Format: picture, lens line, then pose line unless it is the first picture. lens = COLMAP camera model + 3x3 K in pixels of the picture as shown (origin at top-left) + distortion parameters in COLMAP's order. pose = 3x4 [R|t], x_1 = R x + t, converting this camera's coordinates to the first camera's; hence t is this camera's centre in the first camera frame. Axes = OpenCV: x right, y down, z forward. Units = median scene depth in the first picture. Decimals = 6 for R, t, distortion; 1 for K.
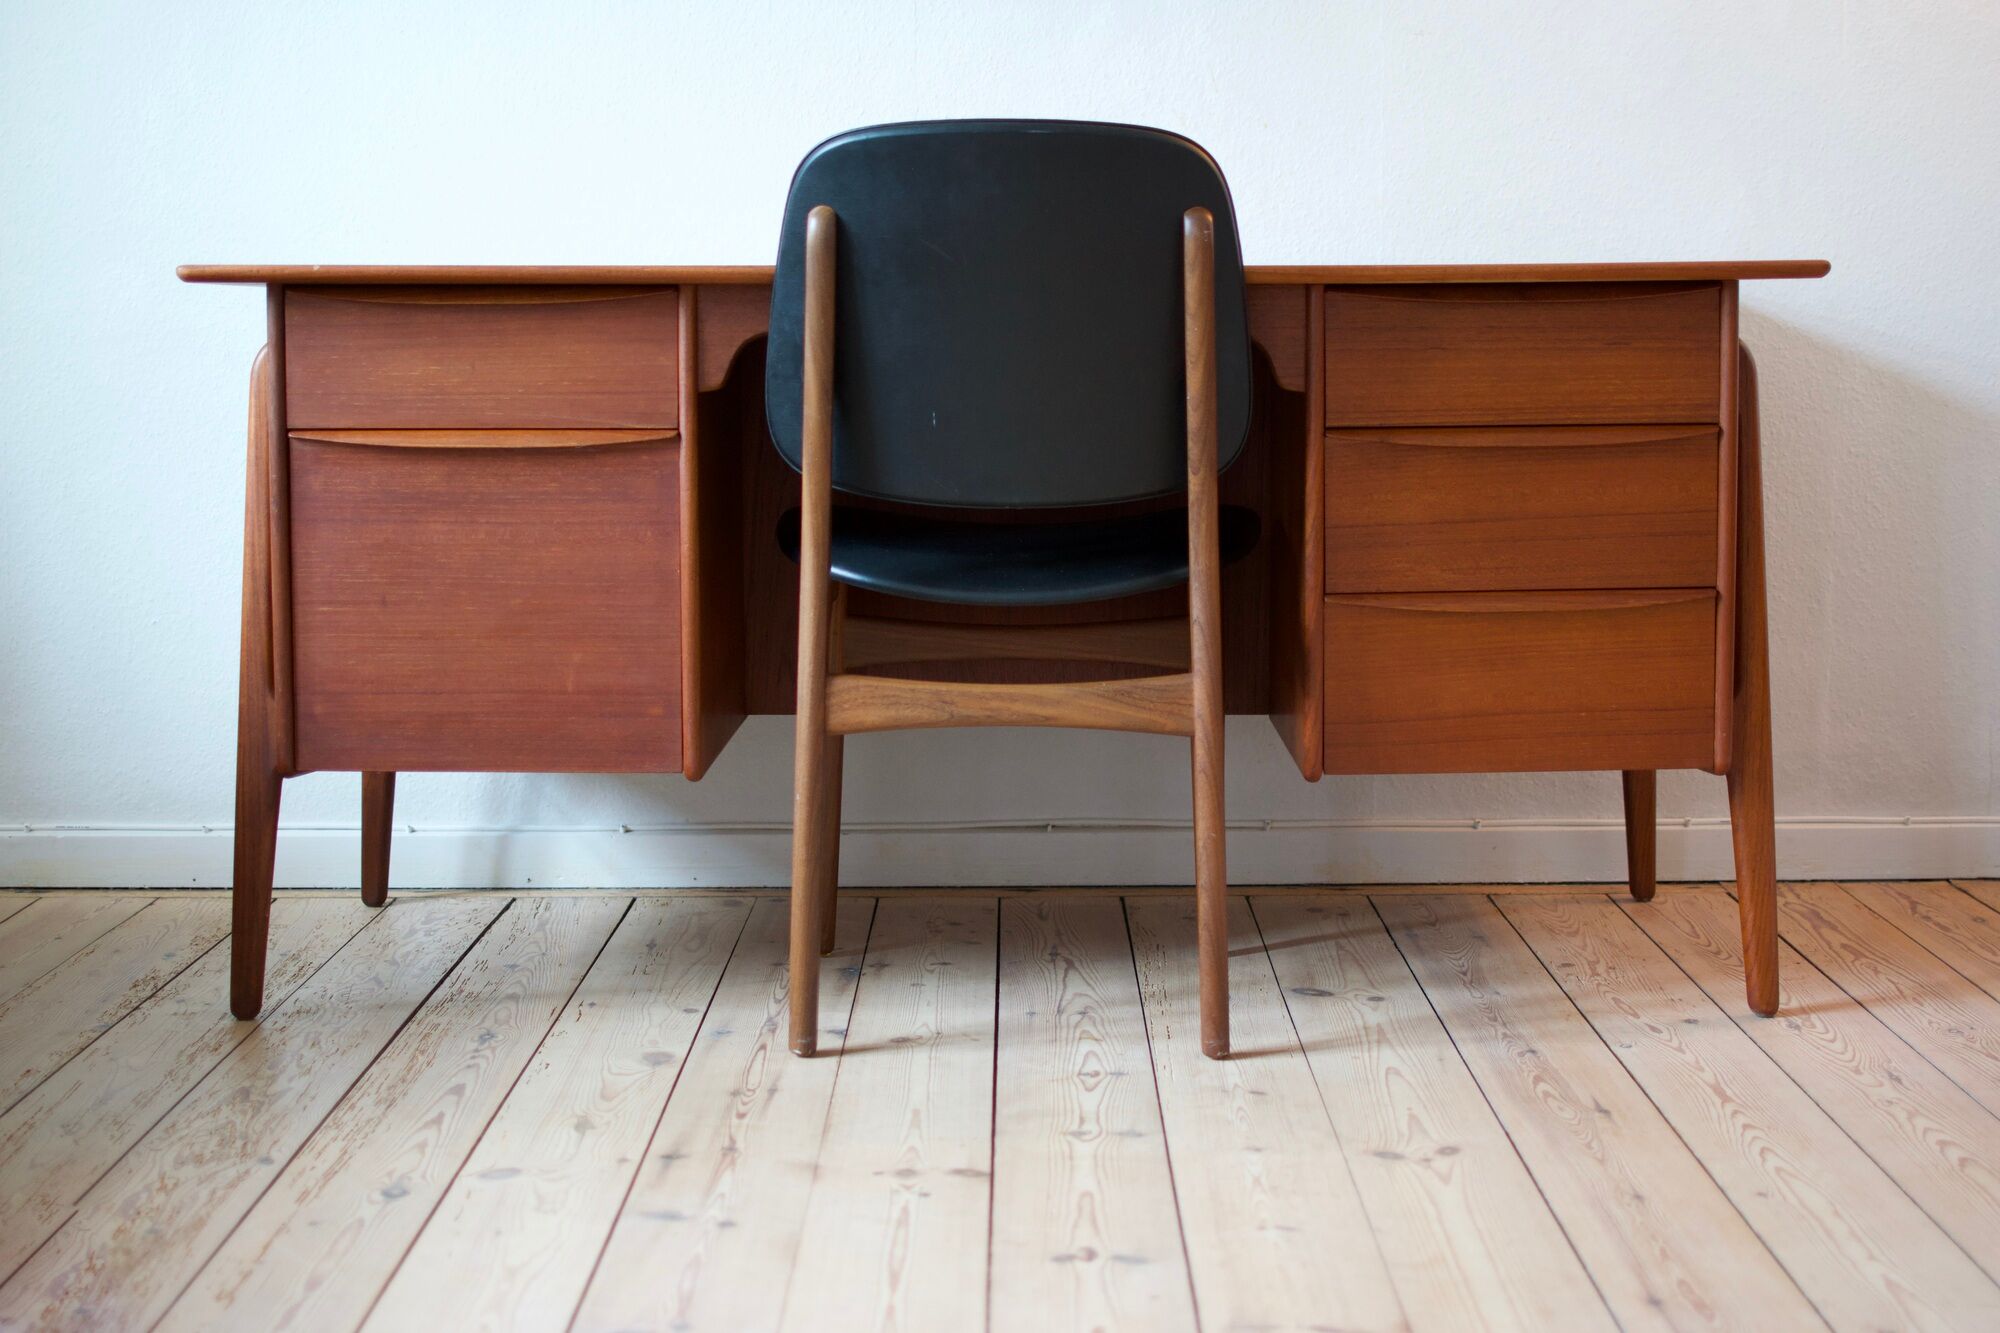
lens RADIAL K [[3063.8, 0, 1044.8], [0, 3063.8, 652.1], [0, 0, 1]] dist [-0.156159, 0.000000]
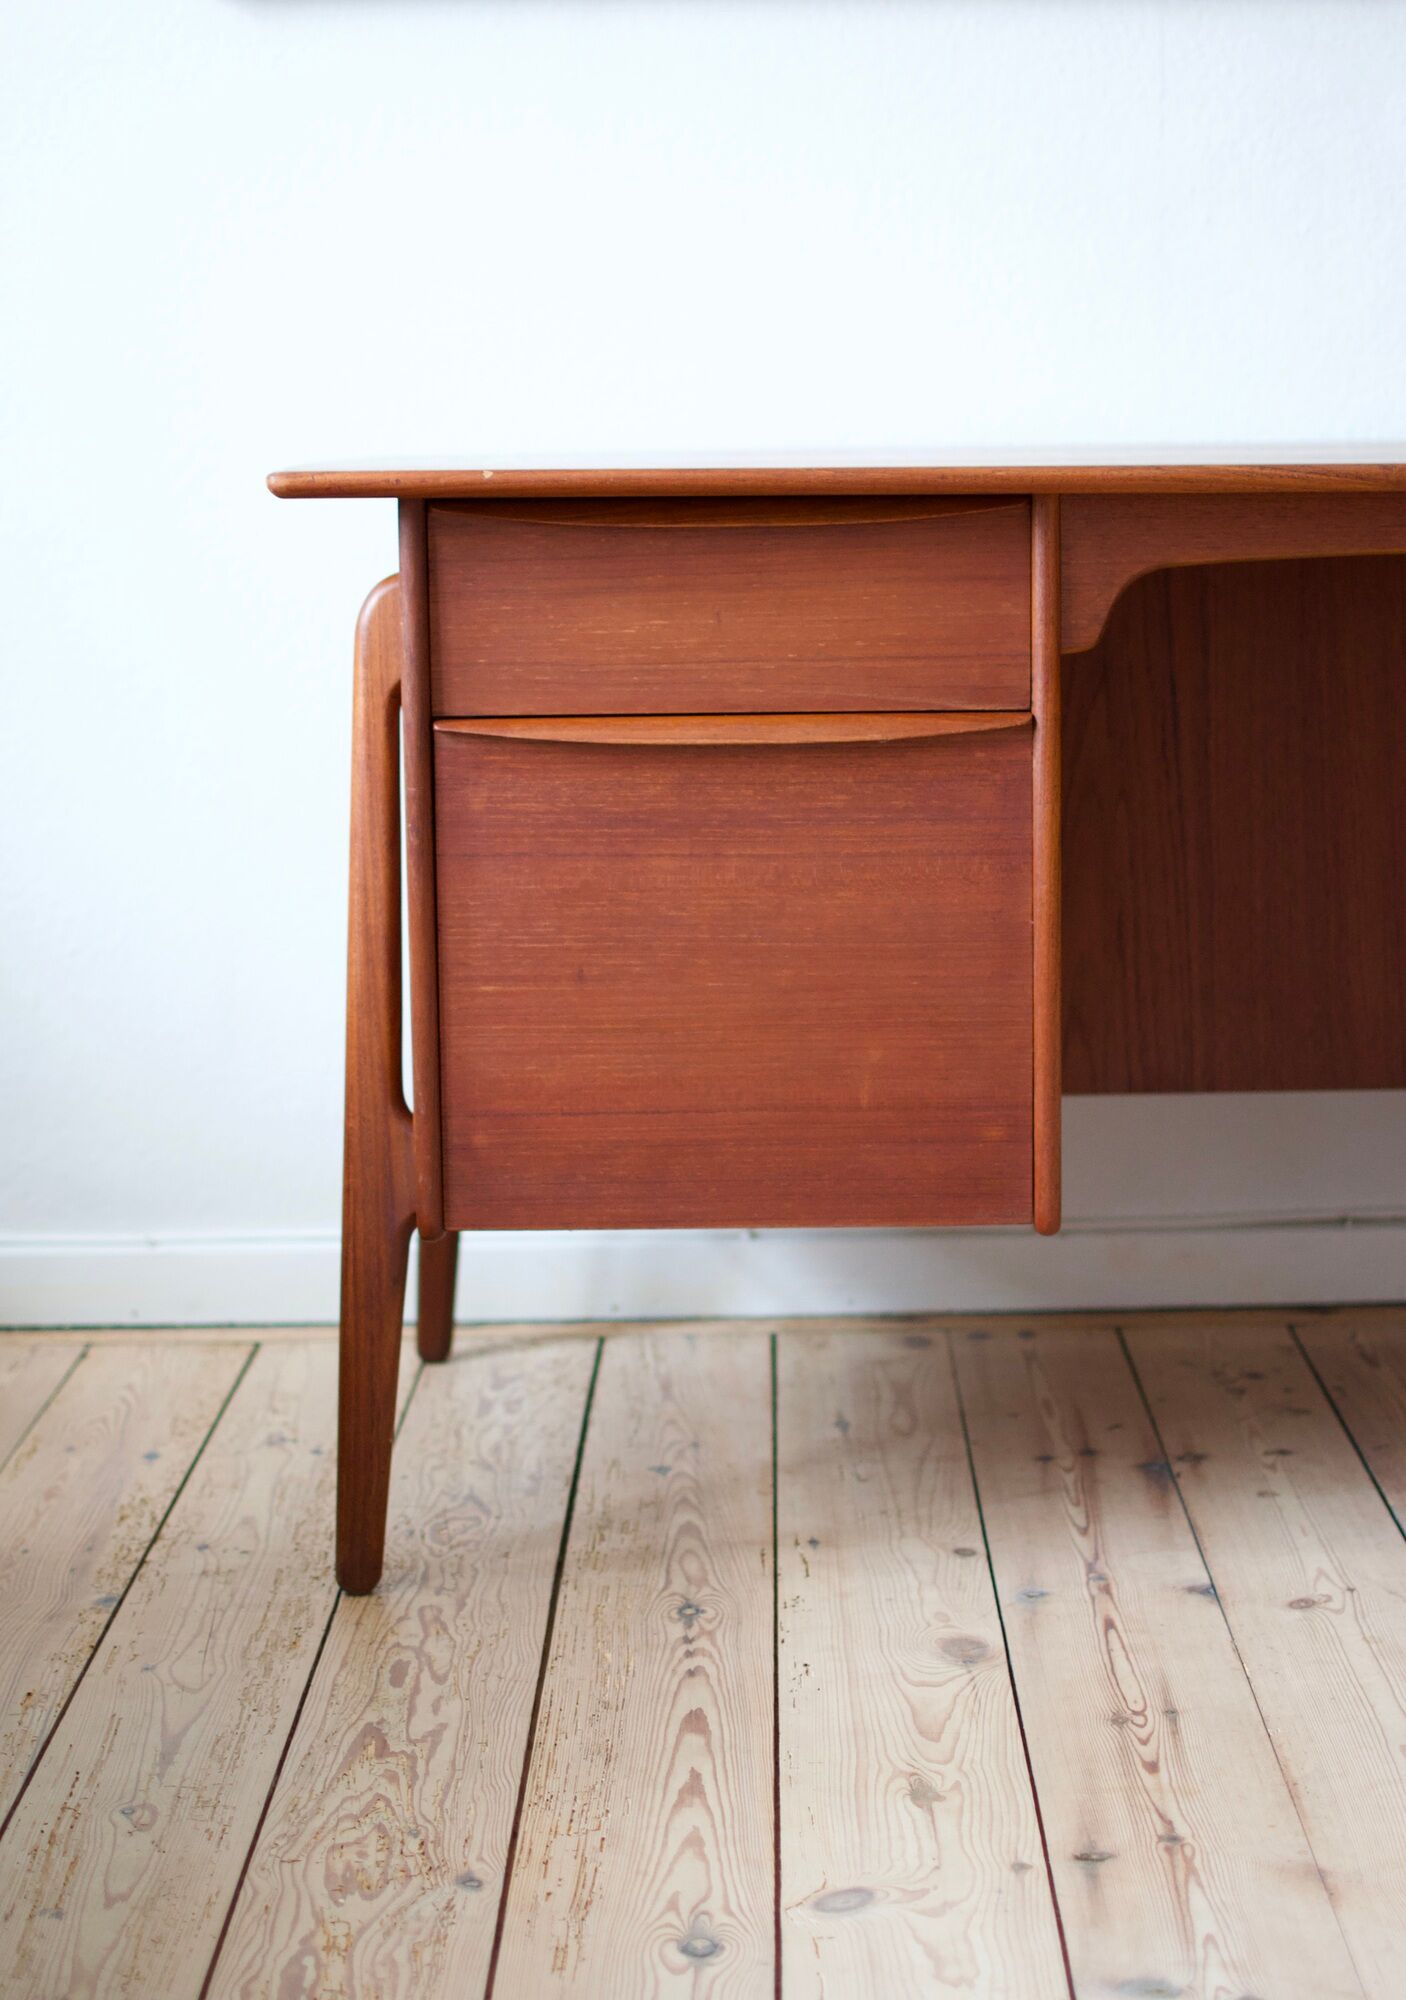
lens RADIAL K [[3637.9, 0, 885.1], [0, 3637.9, 1271.4], [0, 0, 1]] dist [-0.280774, 0.000000]
pose [[0.999786, -0.010402, 0.017908, -0.170649], [0.008052, 0.991917, 0.126631, -0.054757], [-0.019080, -0.126459, 0.991788, 0.235691]]
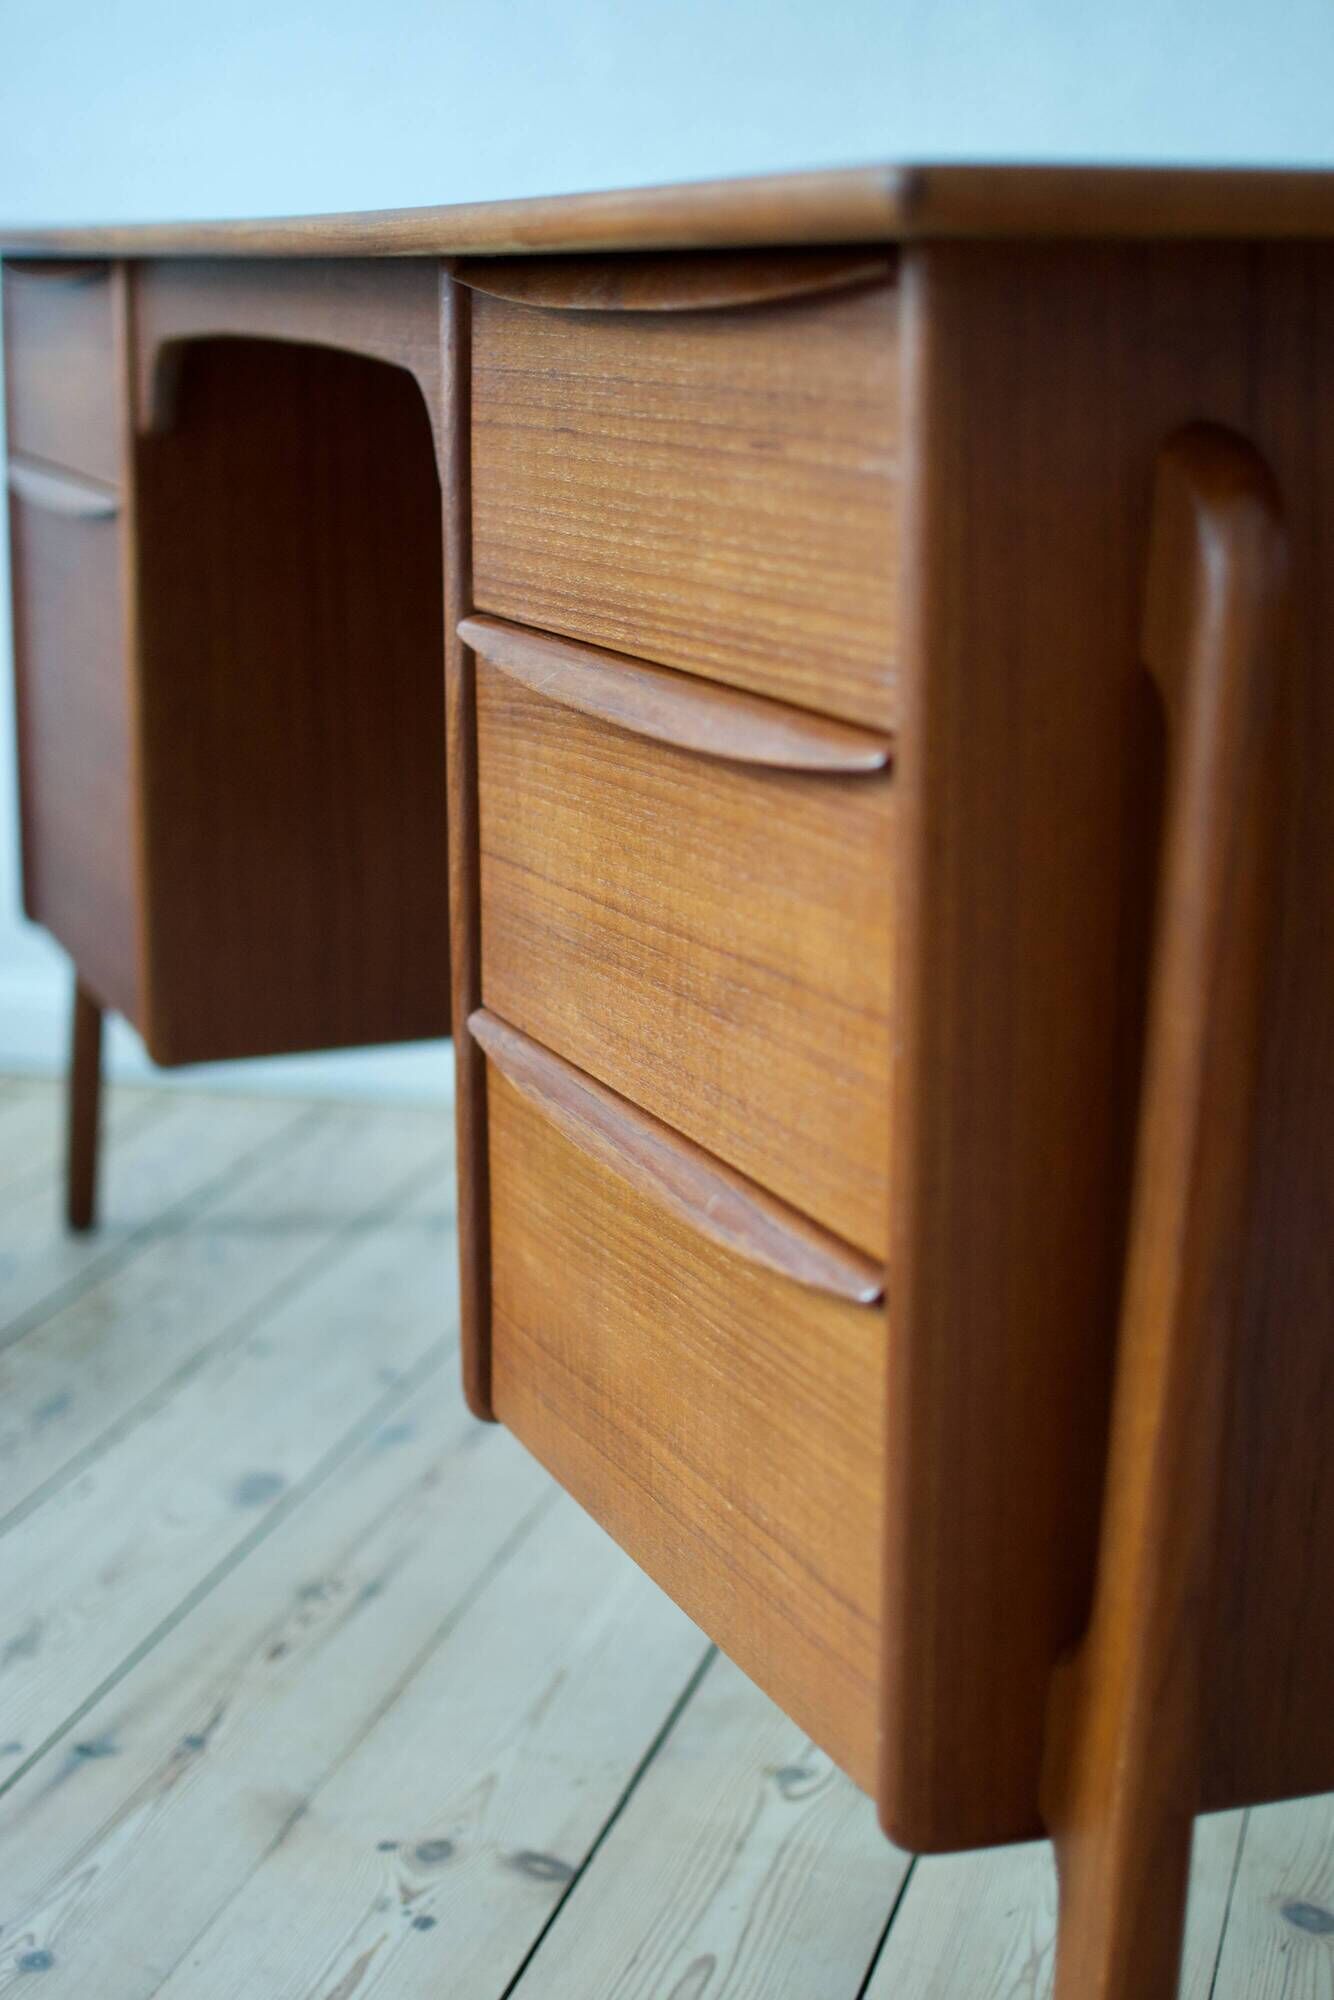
lens RADIAL K [[3063.8, 0, 674.3], [0, 3063.8, 991.1], [0, 0, 1]] dist [-0.156159, 0.000000]
pose [[0.963338, 0.068264, -0.259460, 0.124949], [-0.036533, 0.991457, 0.125212, -0.057323], [0.265791, -0.111142, 0.957603, 0.456410]]
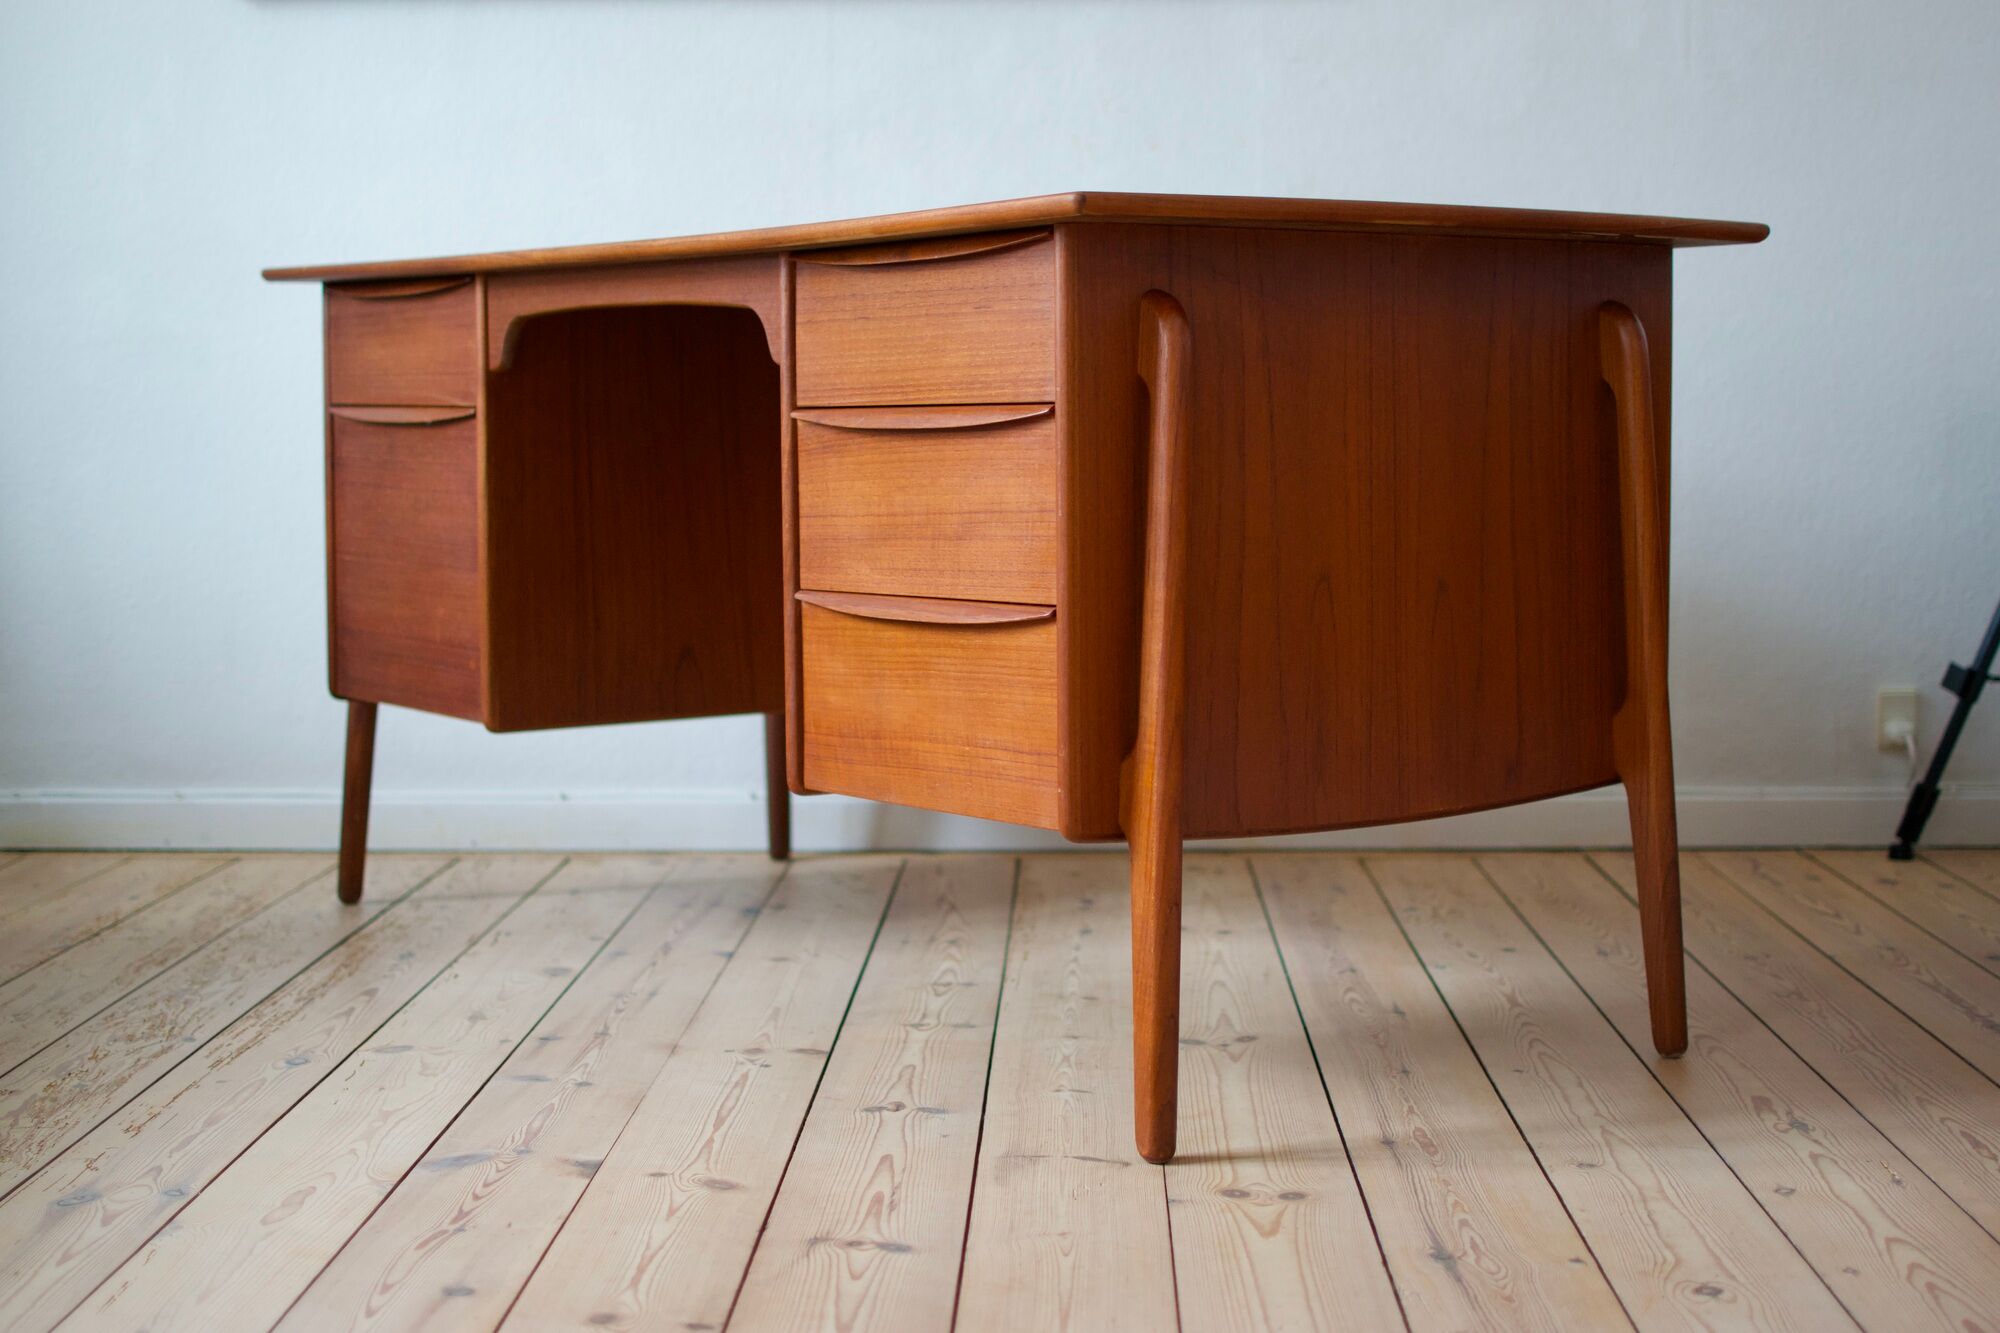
lens RADIAL K [[3063.8, 0, 1029.2], [0, 3063.8, 692.4], [0, 0, 1]] dist [-0.156159, 0.000000]
pose [[0.999661, 0.001534, -0.025999, 0.078752], [-0.001954, 0.999868, -0.016142, 0.053598], [0.025971, 0.016188, 0.999532, -0.110785]]
